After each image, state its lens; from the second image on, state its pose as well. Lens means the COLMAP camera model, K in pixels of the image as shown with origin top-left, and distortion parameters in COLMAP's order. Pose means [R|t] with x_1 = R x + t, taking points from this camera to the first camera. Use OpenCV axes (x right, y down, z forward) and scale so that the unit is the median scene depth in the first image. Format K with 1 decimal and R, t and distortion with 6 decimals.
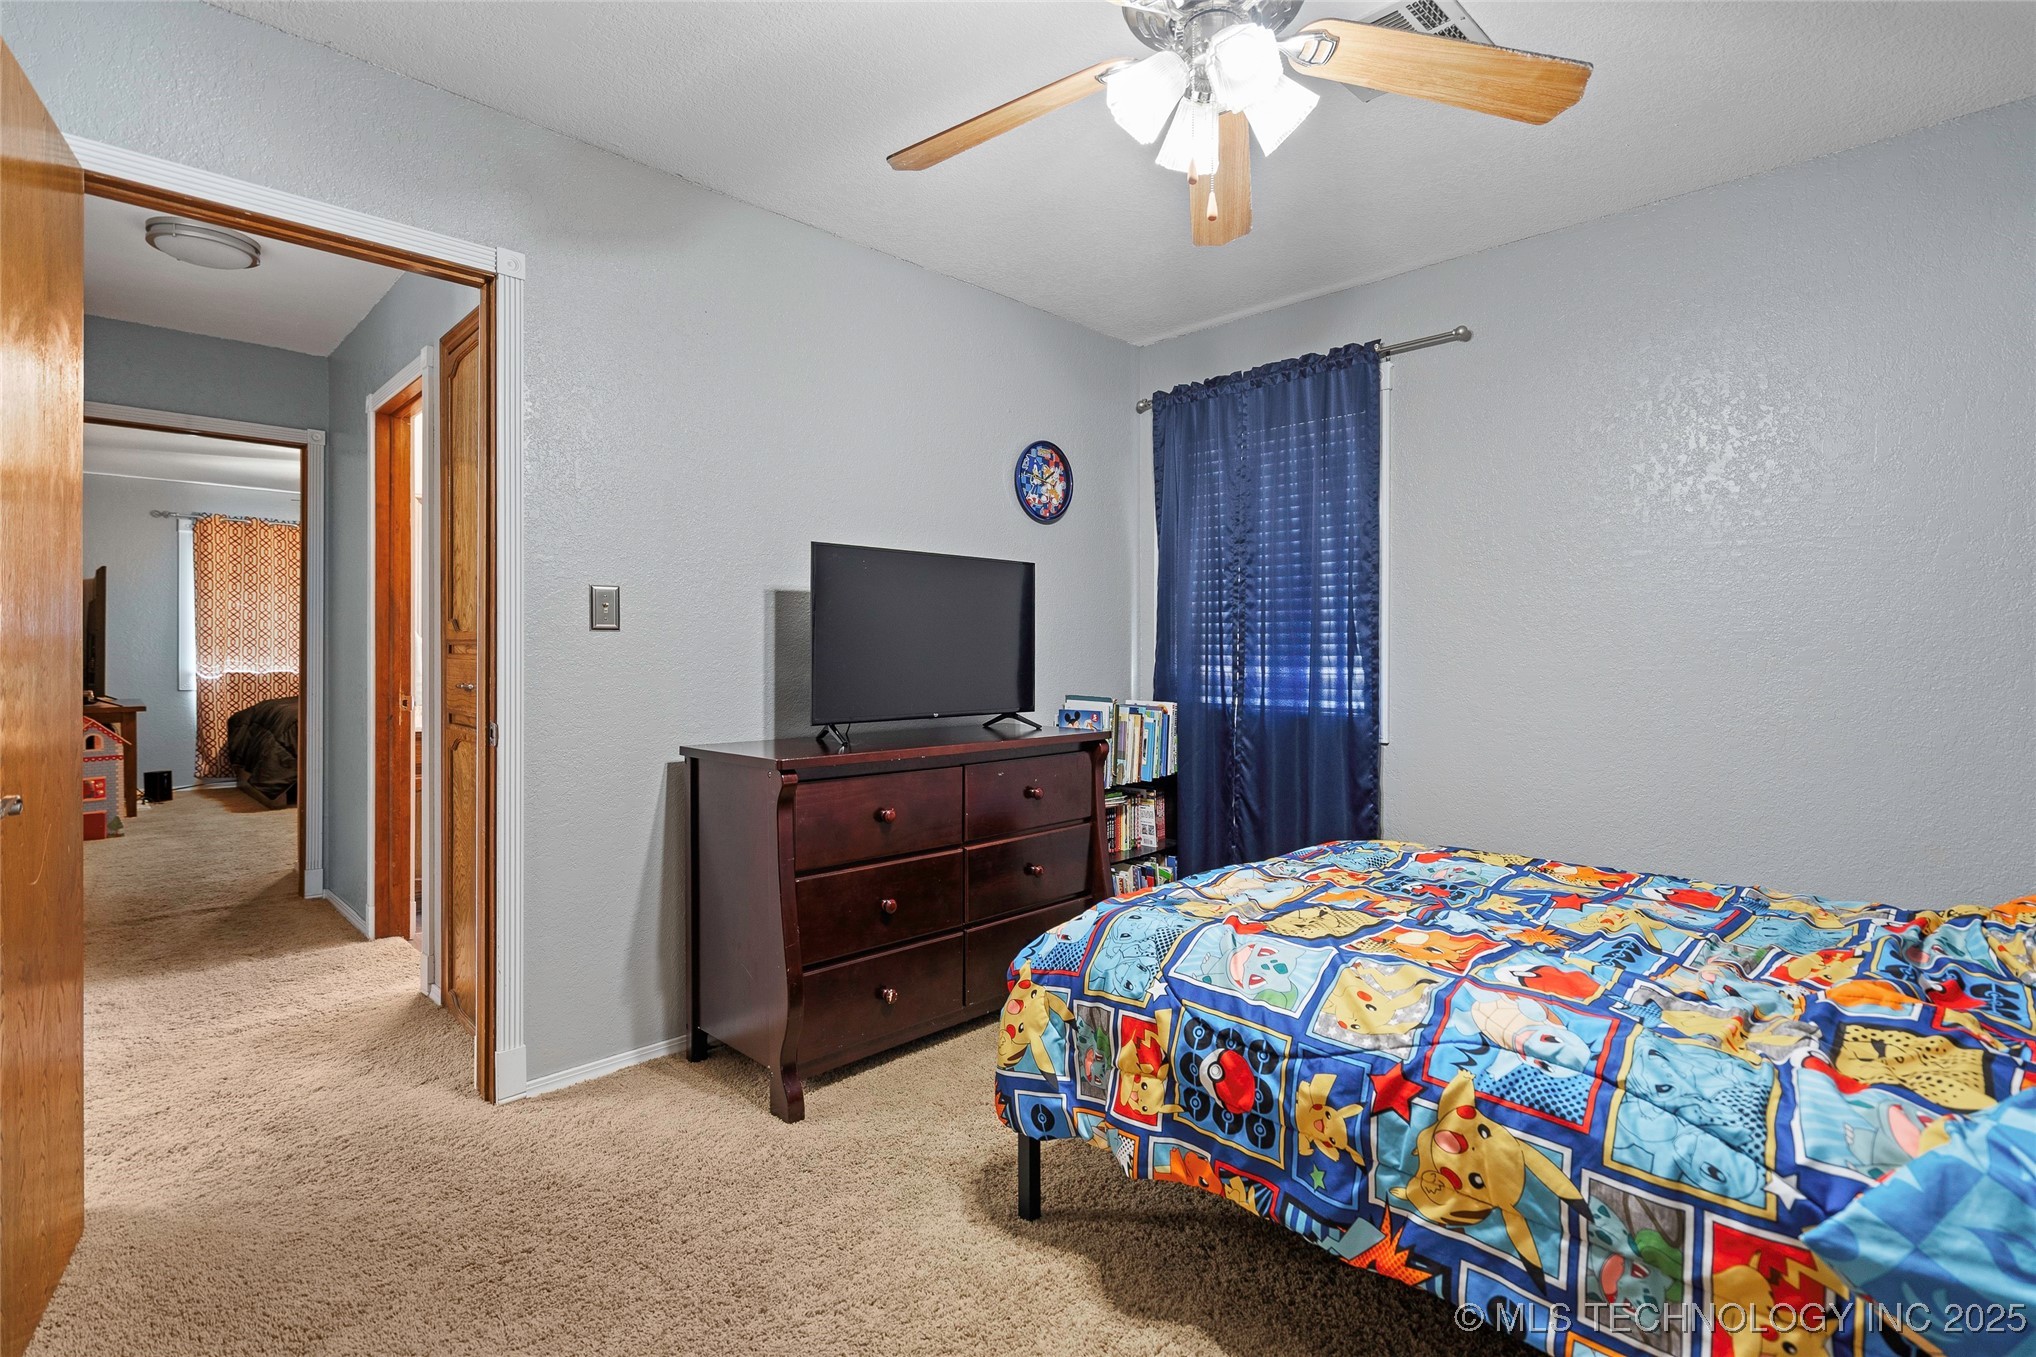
lens RADIAL K [[949.7, 0, 1018.3], [0, 949.7, 666.2], [0, 0, 1]] dist [0.001104, 0.000546]
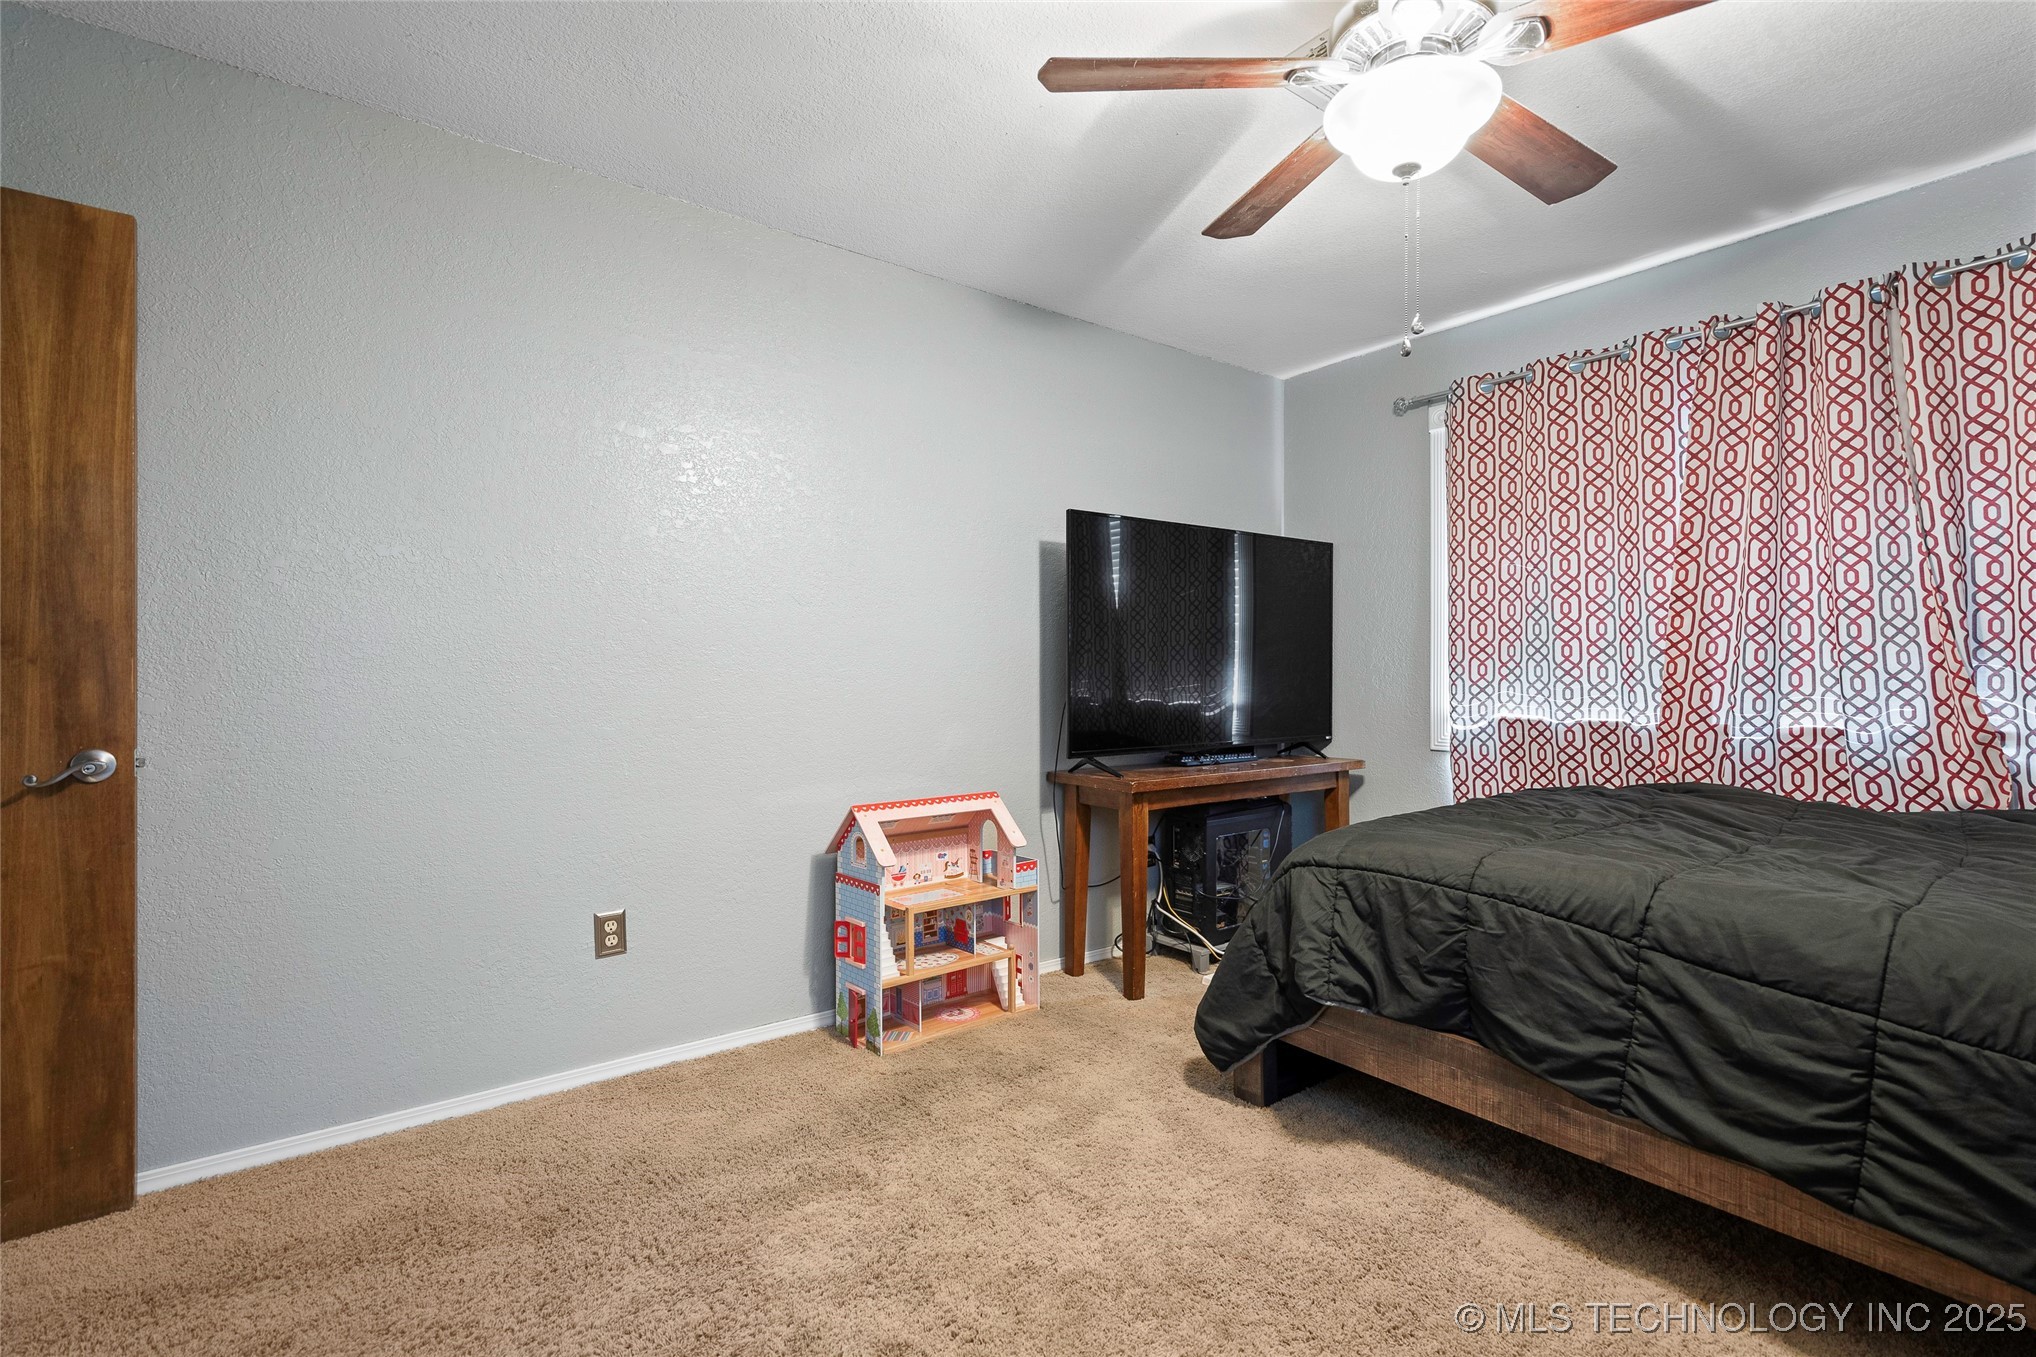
lens RADIAL K [[949.7, 0, 1023.8], [0, 949.7, 678.1], [0, 0, 1]] dist [0.001104, 0.000546]
pose [[-0.148301, -0.004061, -0.988934, -0.351974], [-0.014478, 0.999893, -0.001935, -0.008580], [0.988836, 0.014031, -0.148344, 0.852583]]
